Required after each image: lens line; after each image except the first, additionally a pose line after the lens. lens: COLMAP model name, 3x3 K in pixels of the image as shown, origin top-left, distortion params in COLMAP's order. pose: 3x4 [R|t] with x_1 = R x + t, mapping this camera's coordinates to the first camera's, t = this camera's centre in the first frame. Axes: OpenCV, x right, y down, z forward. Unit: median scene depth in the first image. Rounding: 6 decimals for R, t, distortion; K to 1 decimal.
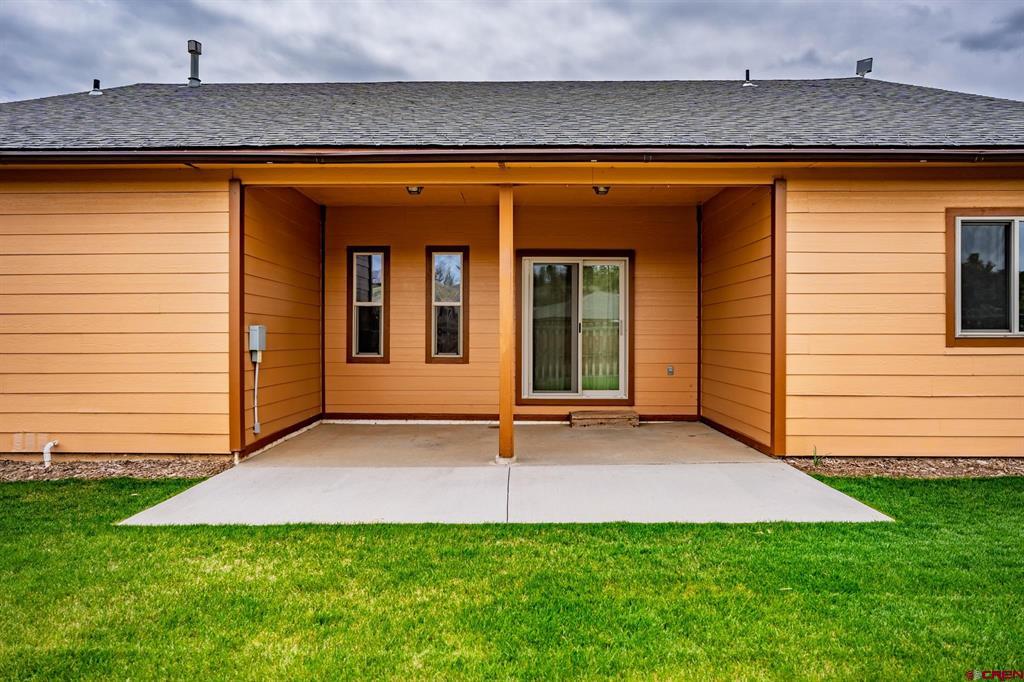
lens RADIAL K [[615.4, 0, 516.4], [0, 615.4, 346.7], [0, 0, 1]] dist [-0.019651, 0.003690]
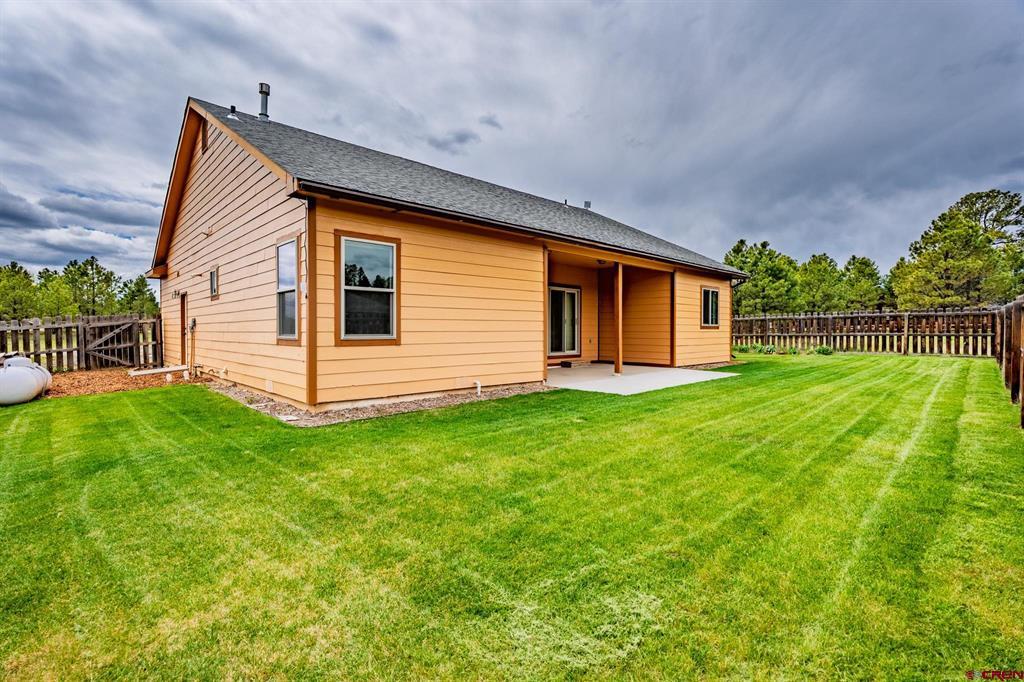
lens RADIAL K [[477.4, 0, 517.3], [0, 477.4, 333.4], [0, 0, 1]] dist [0.000129, 0.002208]
pose [[0.710626, -0.003350, 0.703562, -1.216246], [0.009592, 0.999942, -0.004926, 0.018475], [-0.703505, 0.010249, 0.710617, -0.058575]]
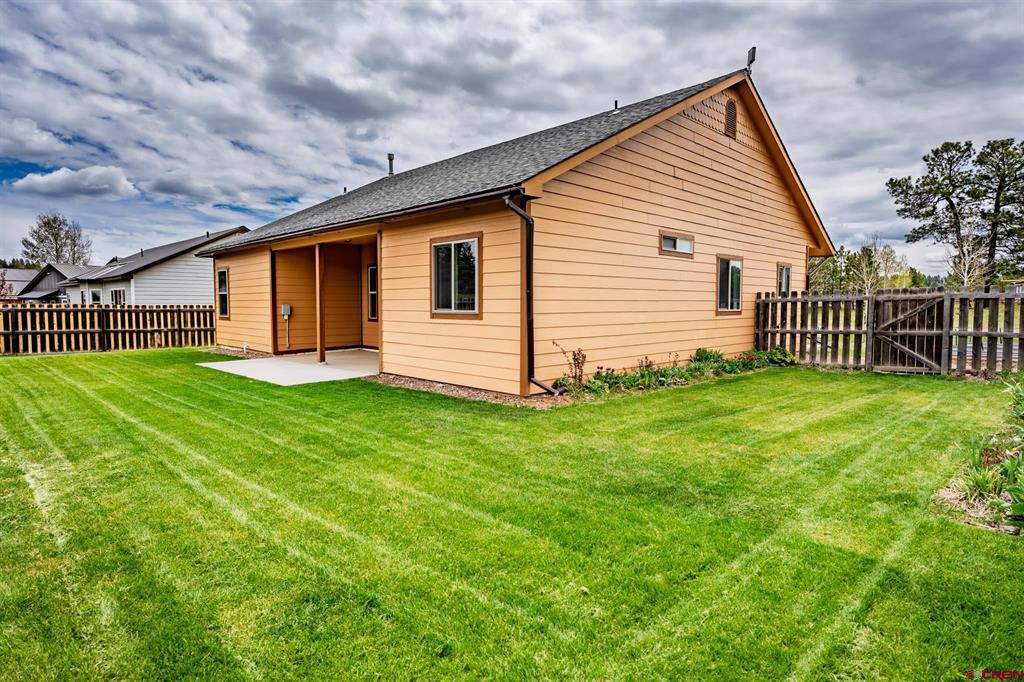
lens RADIAL K [[549.6, 0, 513.2], [0, 549.6, 338.2], [0, 0, 1]] dist [0.014844, 0.000449]
pose [[0.710734, 0.046340, -0.701933, 1.432712], [-0.013859, 0.998557, 0.051890, -0.020344], [0.703324, -0.027152, 0.710350, 0.028007]]
